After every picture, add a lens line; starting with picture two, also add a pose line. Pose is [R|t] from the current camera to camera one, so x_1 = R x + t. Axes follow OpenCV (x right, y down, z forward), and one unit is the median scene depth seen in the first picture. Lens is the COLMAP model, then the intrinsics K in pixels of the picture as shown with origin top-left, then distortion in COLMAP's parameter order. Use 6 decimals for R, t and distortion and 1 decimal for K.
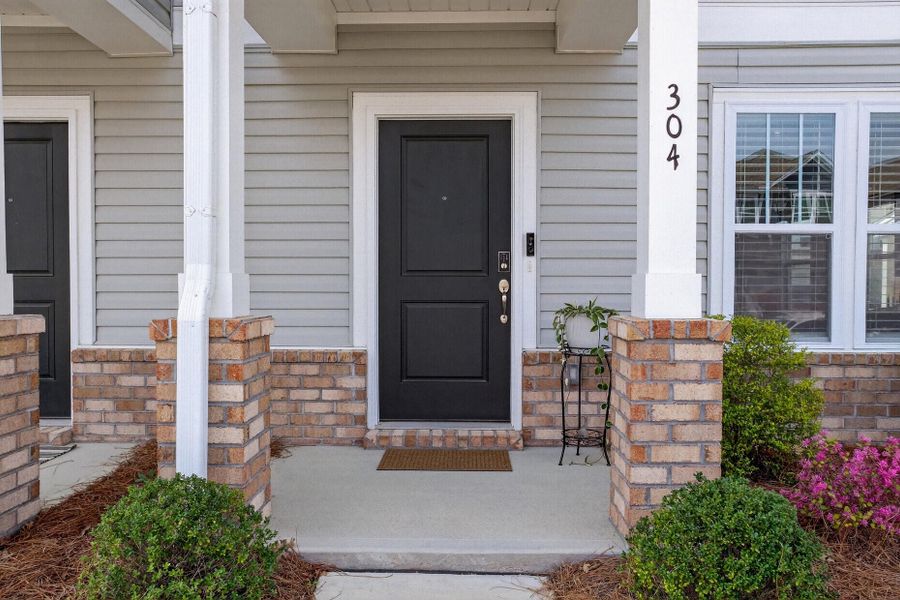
lens RADIAL K [[733.2, 0, 452.1], [0, 733.2, 315.1], [0, 0, 1]] dist [-0.008057, -0.003817]
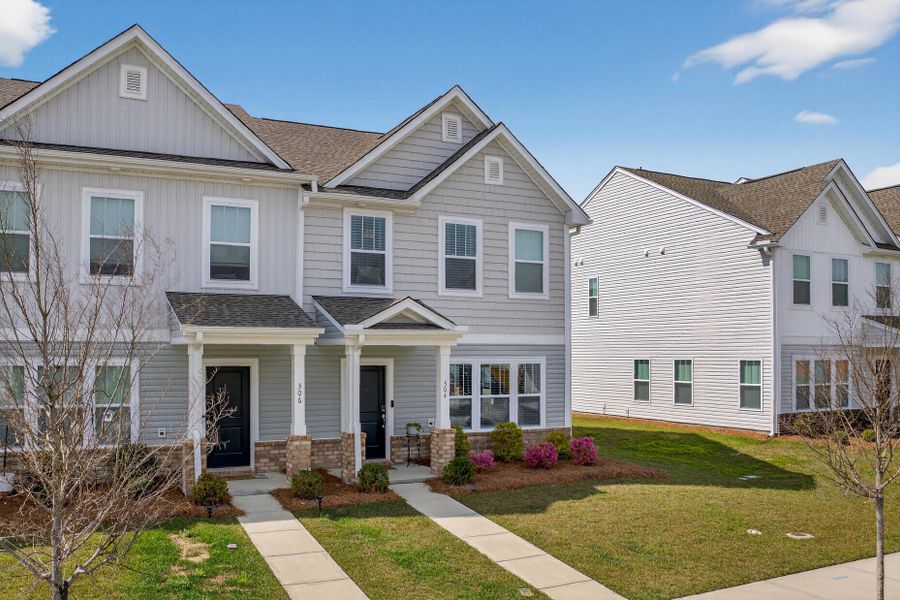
lens RADIAL K [[733.2, 0, 452.1], [0, 733.2, 315.1], [0, 0, 1]] dist [-0.008057, -0.003817]
pose [[0.891720, 0.026359, 0.451819, -1.188093], [0.018326, 0.995381, -0.094238, -0.181452], [-0.452216, 0.092314, 0.887118, -2.162003]]
